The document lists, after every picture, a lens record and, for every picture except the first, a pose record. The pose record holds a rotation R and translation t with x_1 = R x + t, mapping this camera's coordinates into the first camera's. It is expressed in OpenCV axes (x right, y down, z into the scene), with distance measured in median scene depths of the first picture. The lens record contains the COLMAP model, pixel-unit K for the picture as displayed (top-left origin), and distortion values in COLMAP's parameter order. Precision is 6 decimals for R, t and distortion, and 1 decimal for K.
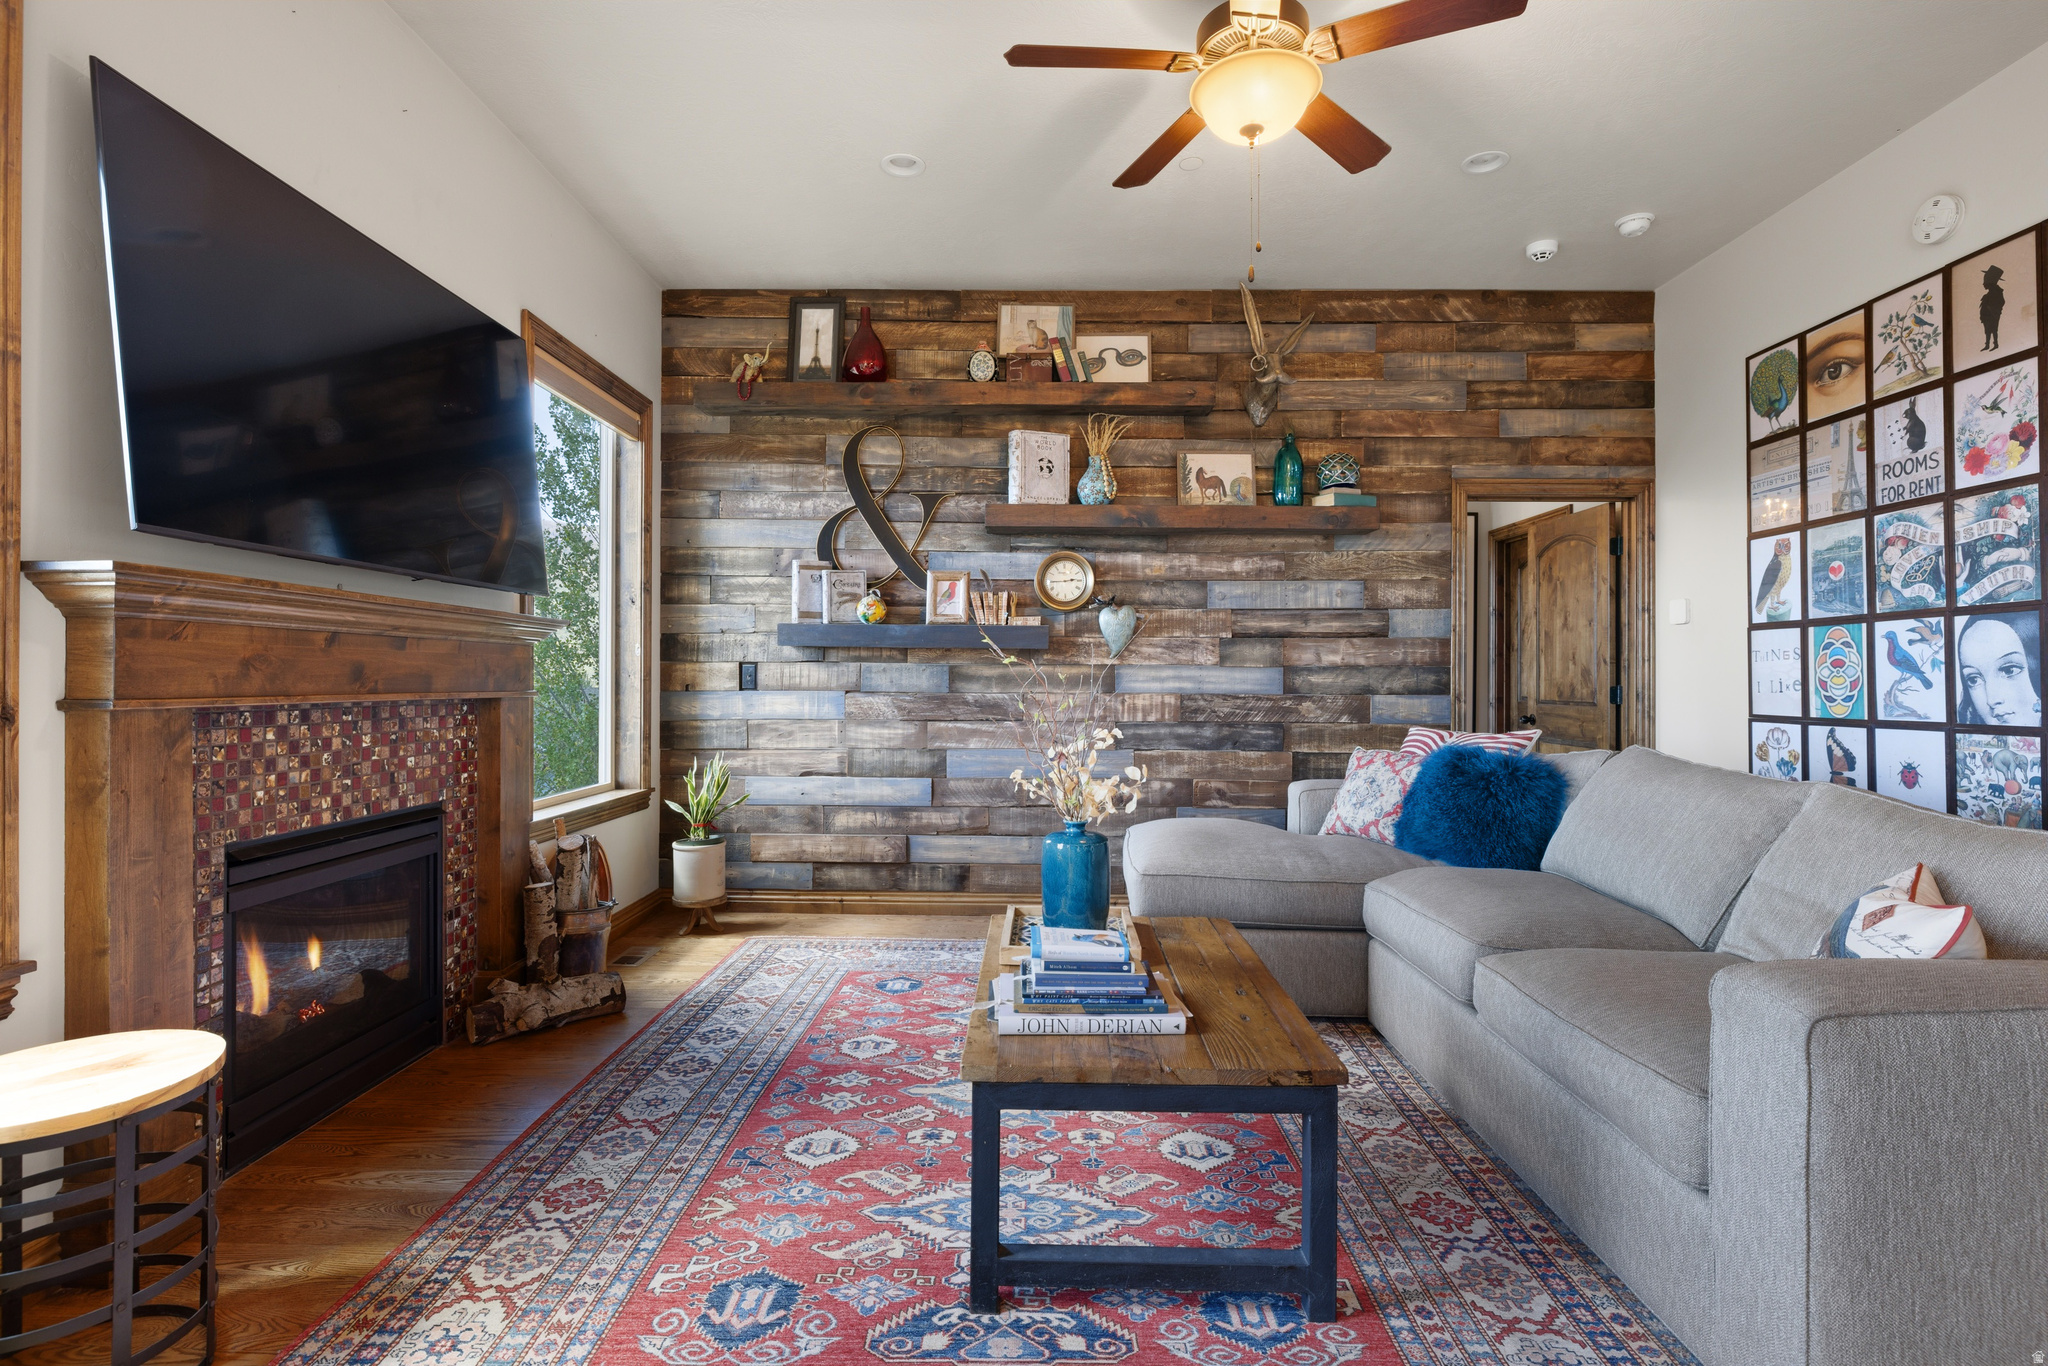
lens RADIAL K [[972.9, 0, 1019.0], [0, 972.9, 673.7], [0, 0, 1]] dist [-0.006395, 0.001498]
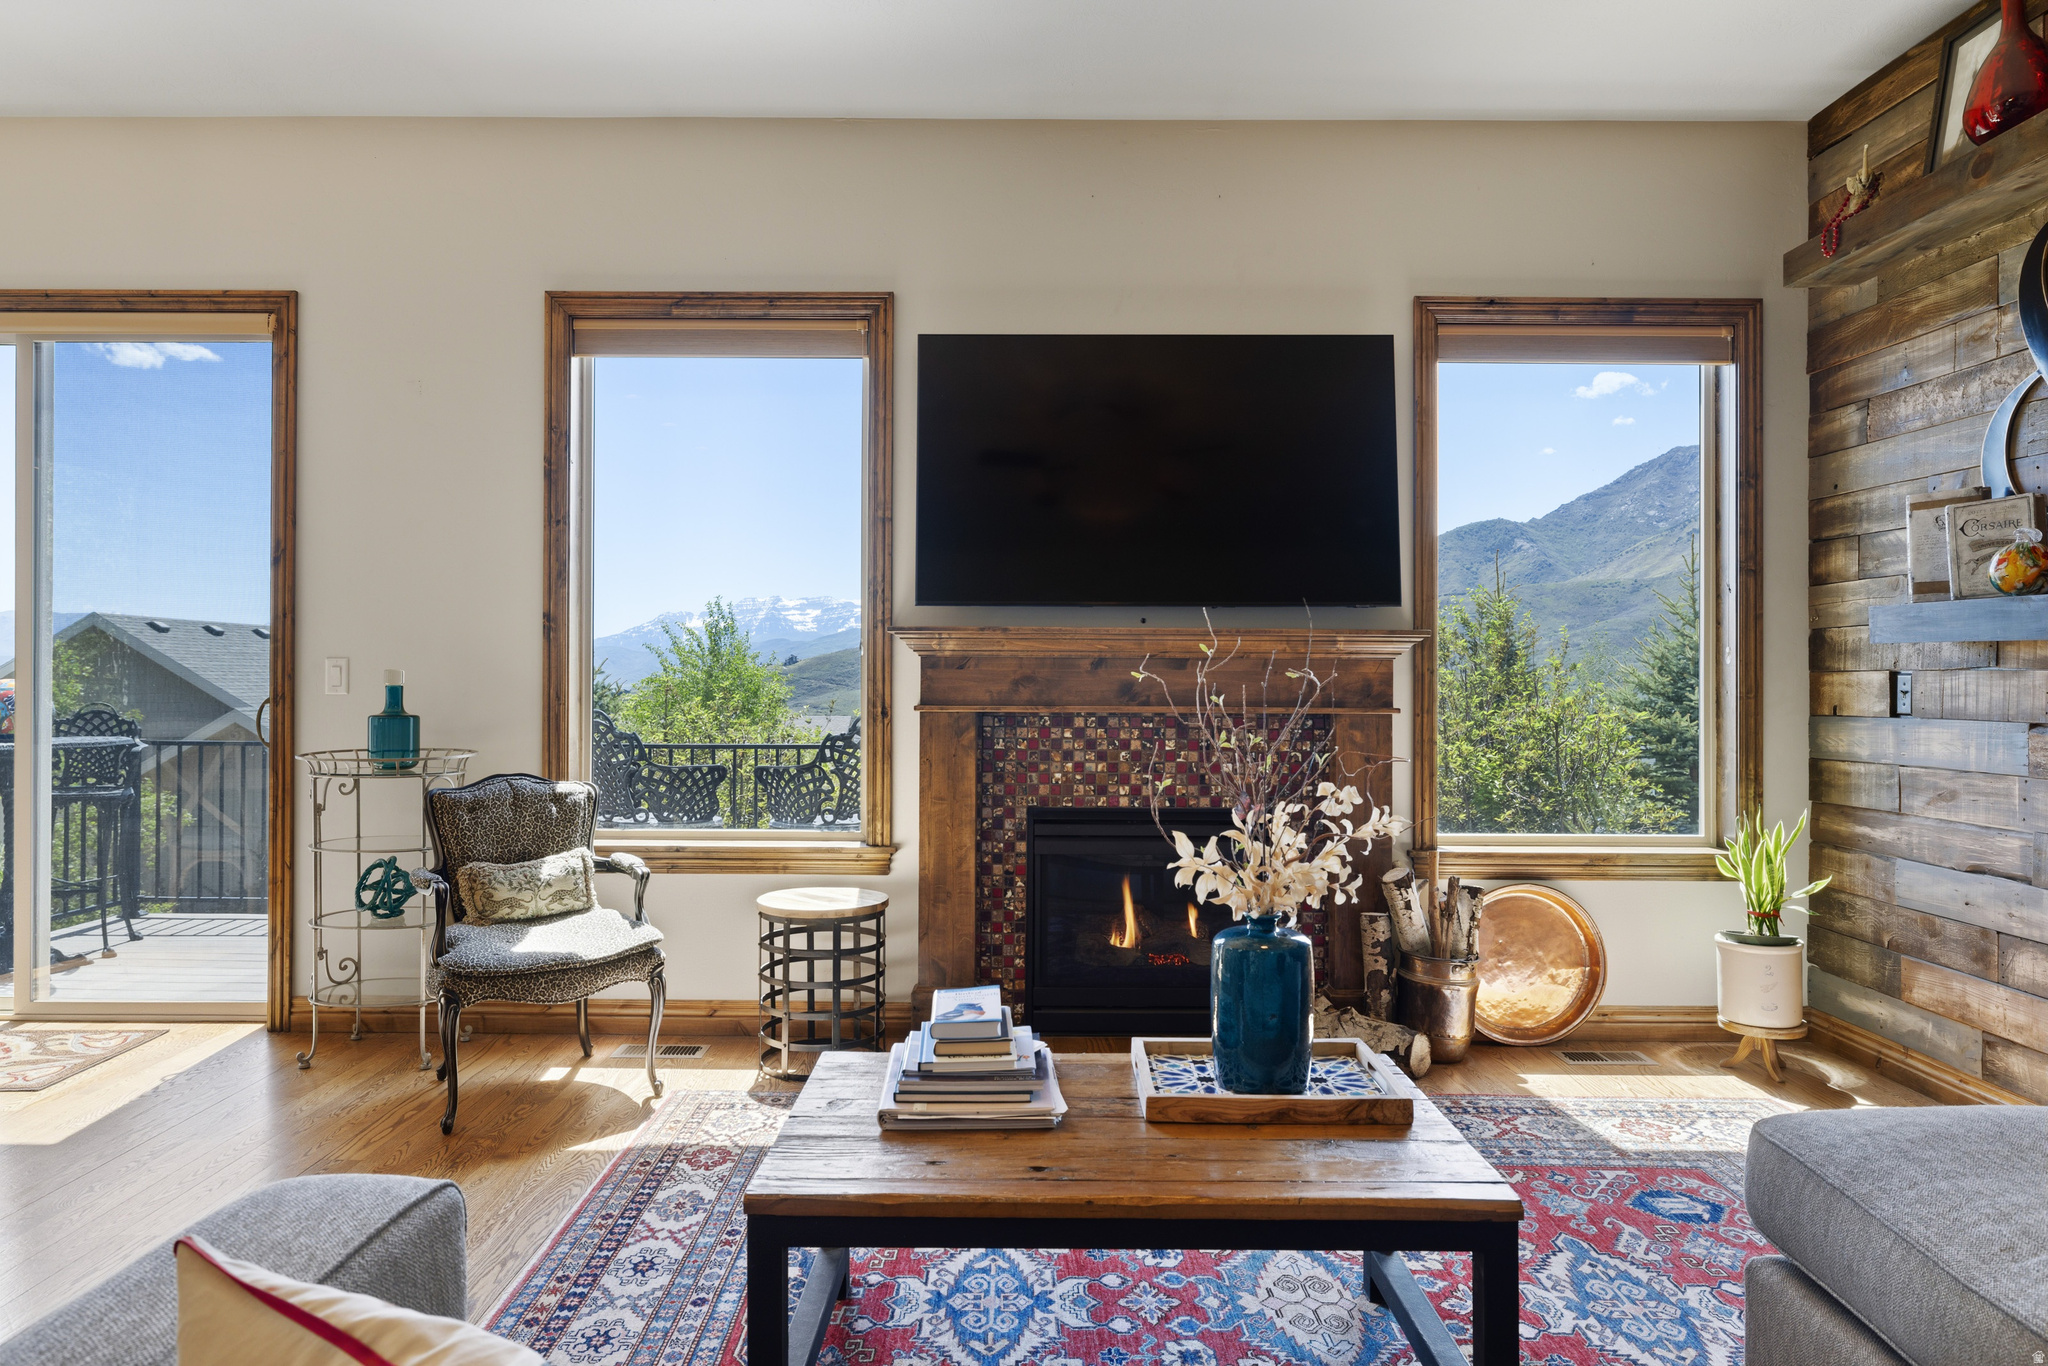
lens RADIAL K [[1257.8, 0, 1015.7], [0, 1257.8, 675.0], [0, 0, 1]] dist [-0.004401, 0.002721]
pose [[0.013970, -0.006554, -0.999881, 0.512912], [0.000480, 0.999978, -0.006548, -0.004619], [0.999902, -0.000389, 0.013973, 0.451205]]
